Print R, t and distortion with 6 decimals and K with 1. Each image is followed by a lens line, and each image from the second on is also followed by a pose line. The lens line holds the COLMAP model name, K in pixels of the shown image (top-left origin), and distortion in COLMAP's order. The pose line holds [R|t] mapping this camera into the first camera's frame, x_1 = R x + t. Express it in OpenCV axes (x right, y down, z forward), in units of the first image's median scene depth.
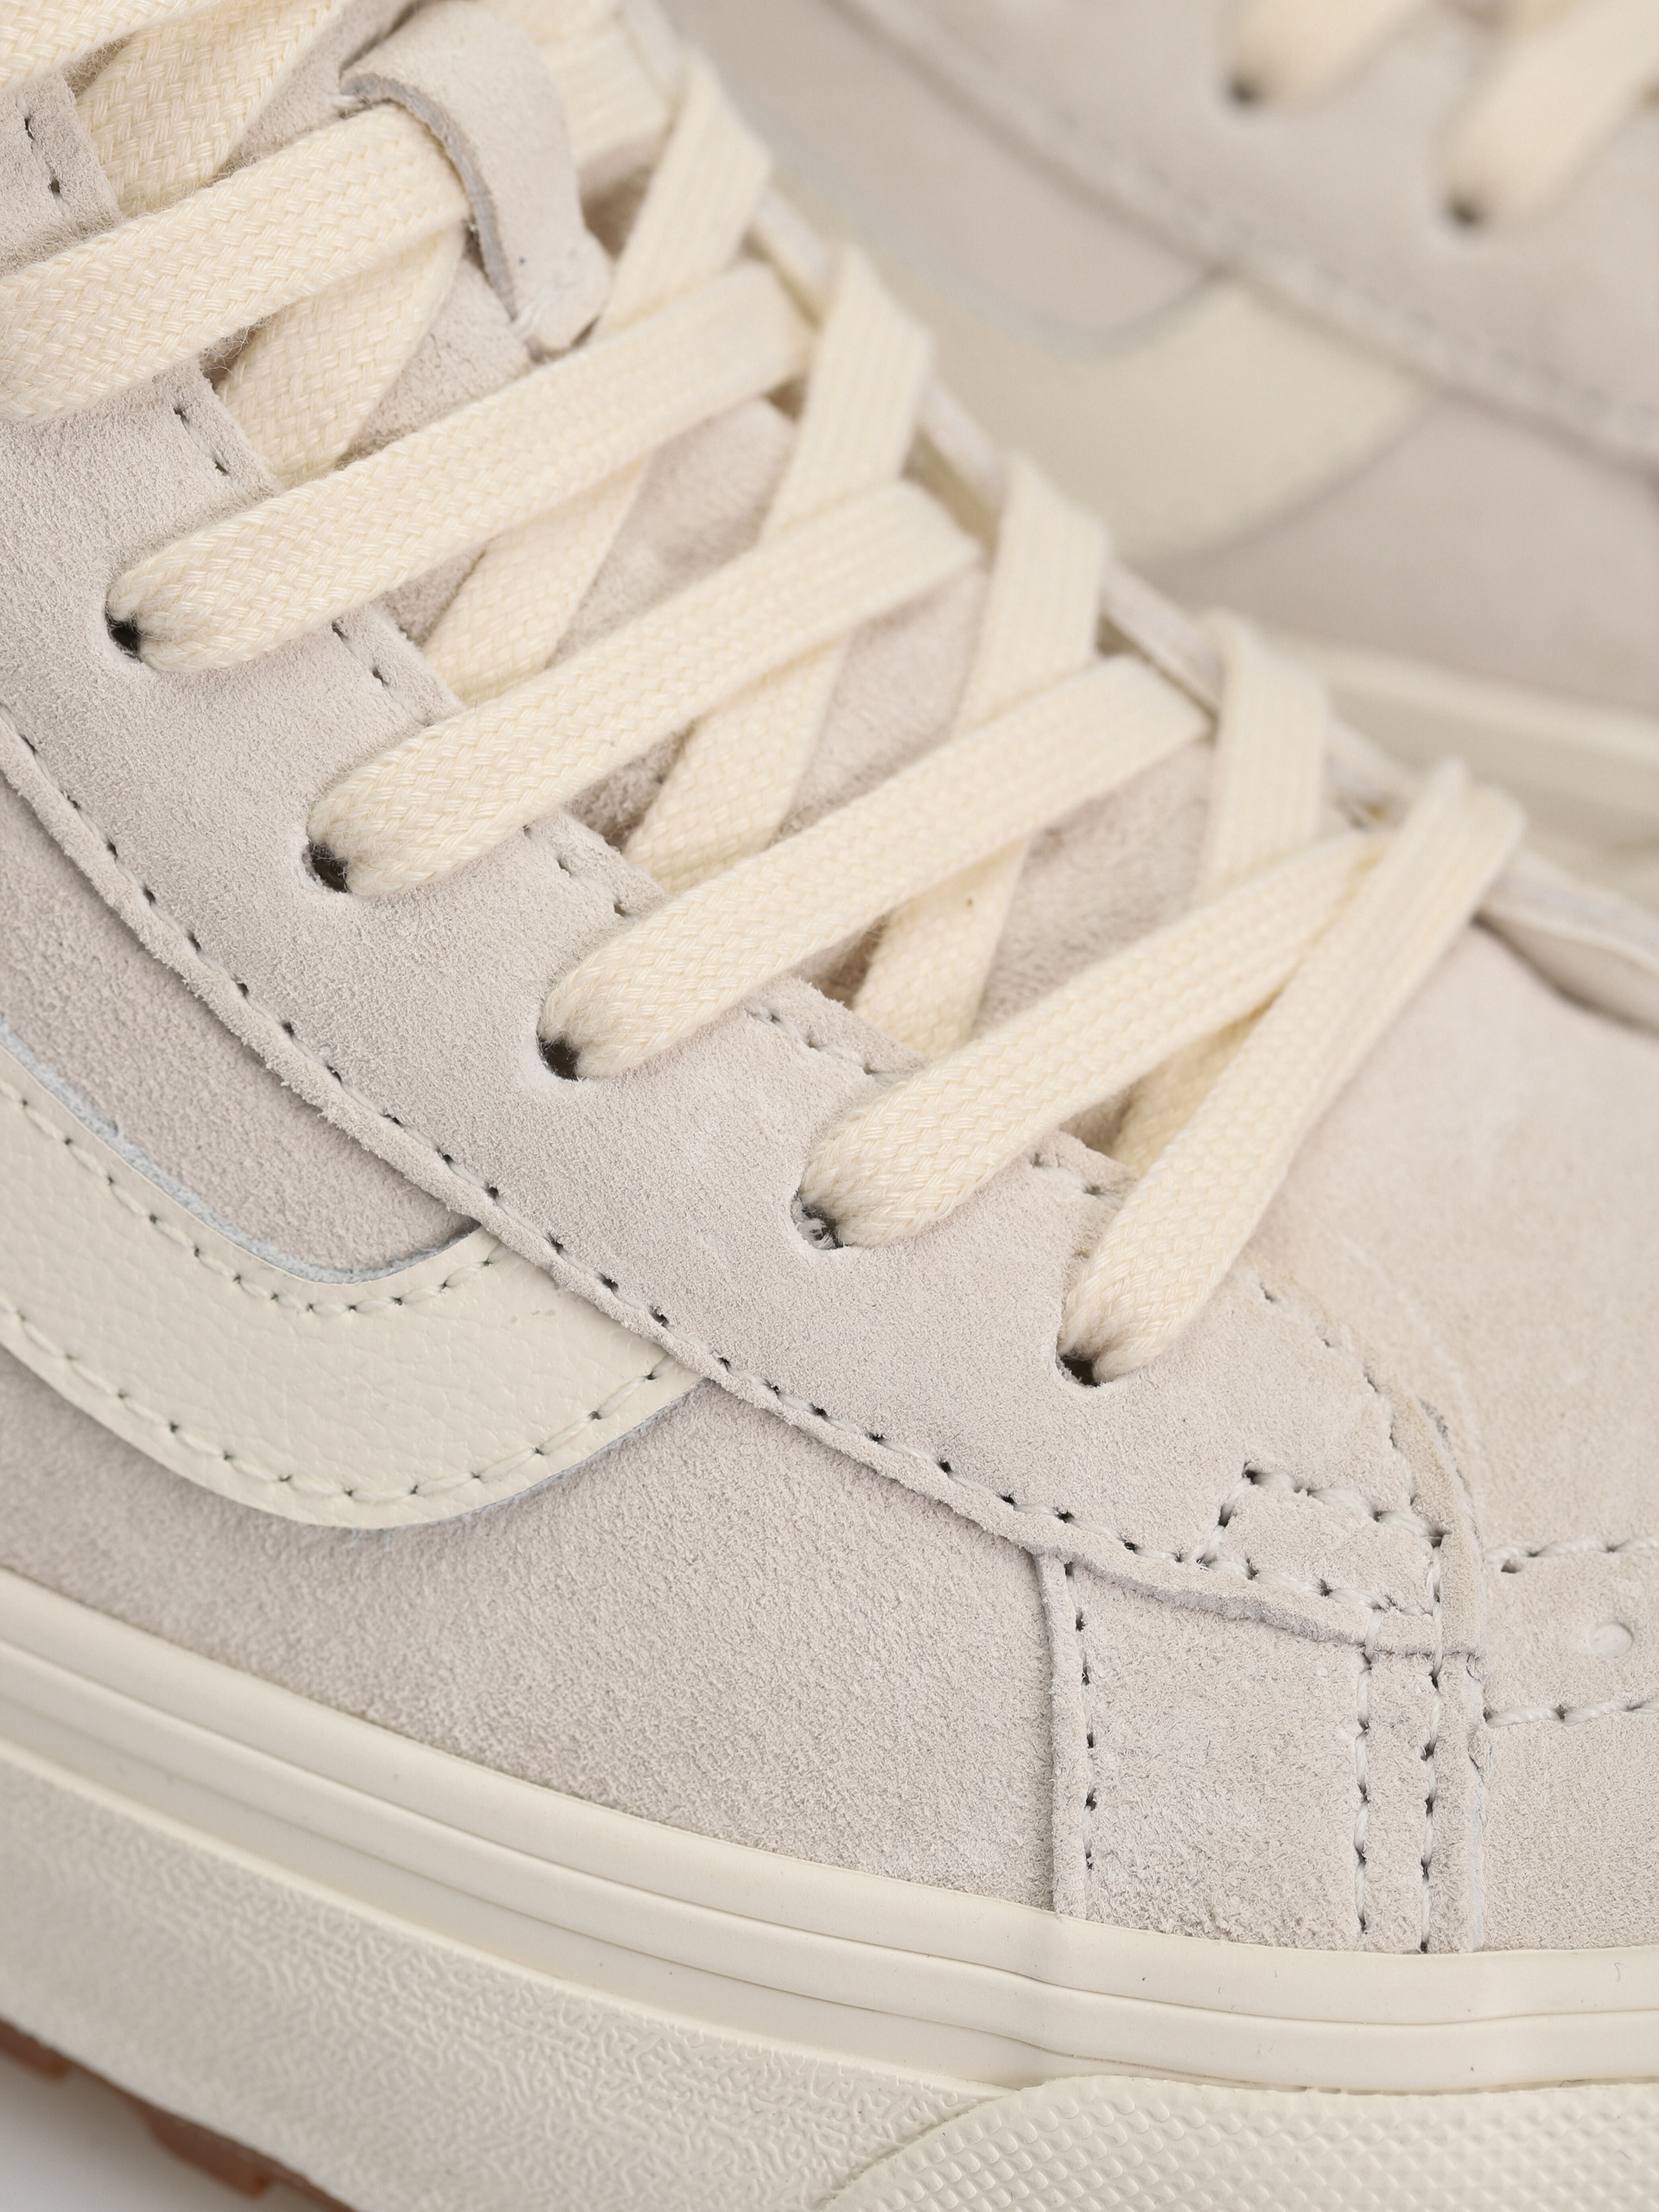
lens RADIAL K [[8279.7, 0, 829.5], [0, 8279.7, 1106.0], [0, 0, 1]] dist [-0.053018, 2.397045]
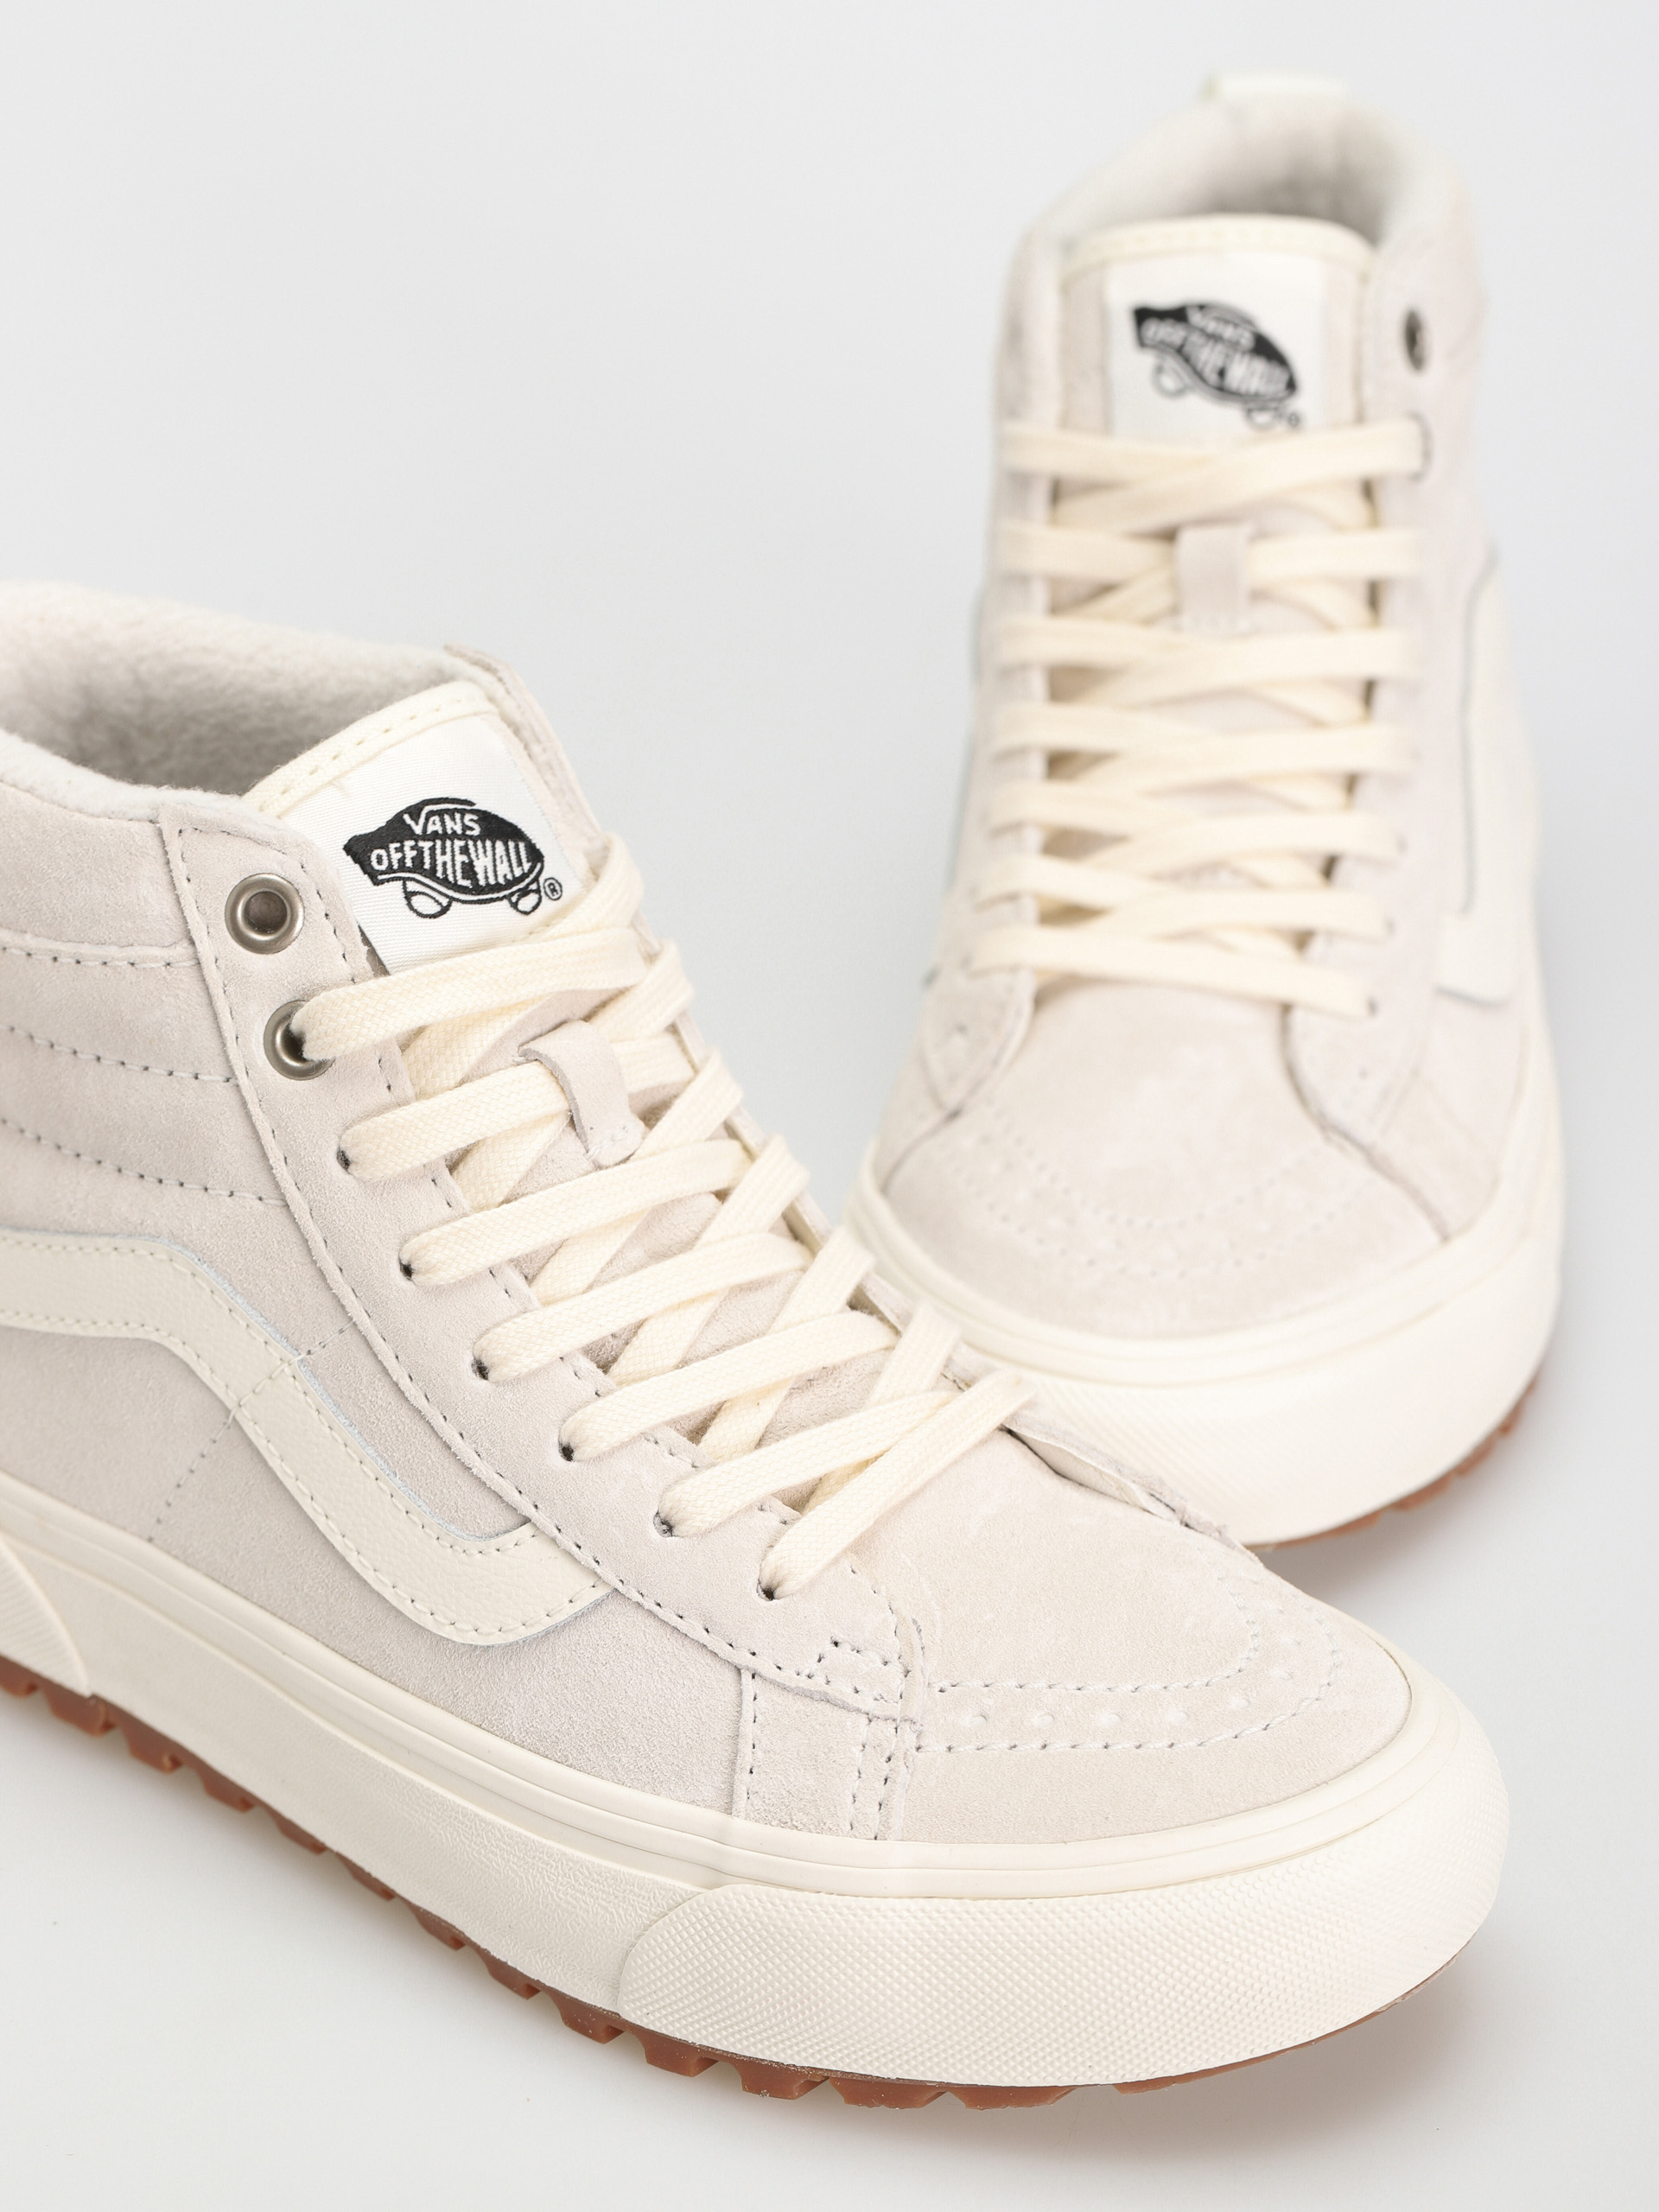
lens RADIAL K [[8279.7, 0, 829.5], [0, 8279.7, 1106.0], [0, 0, 1]] dist [-0.053018, 2.397045]
pose [[0.963203, 0.039504, -0.265856, 0.680606], [-0.074982, 0.989364, -0.124648, 0.189777], [0.258104, 0.139995, 0.955920, -1.307915]]
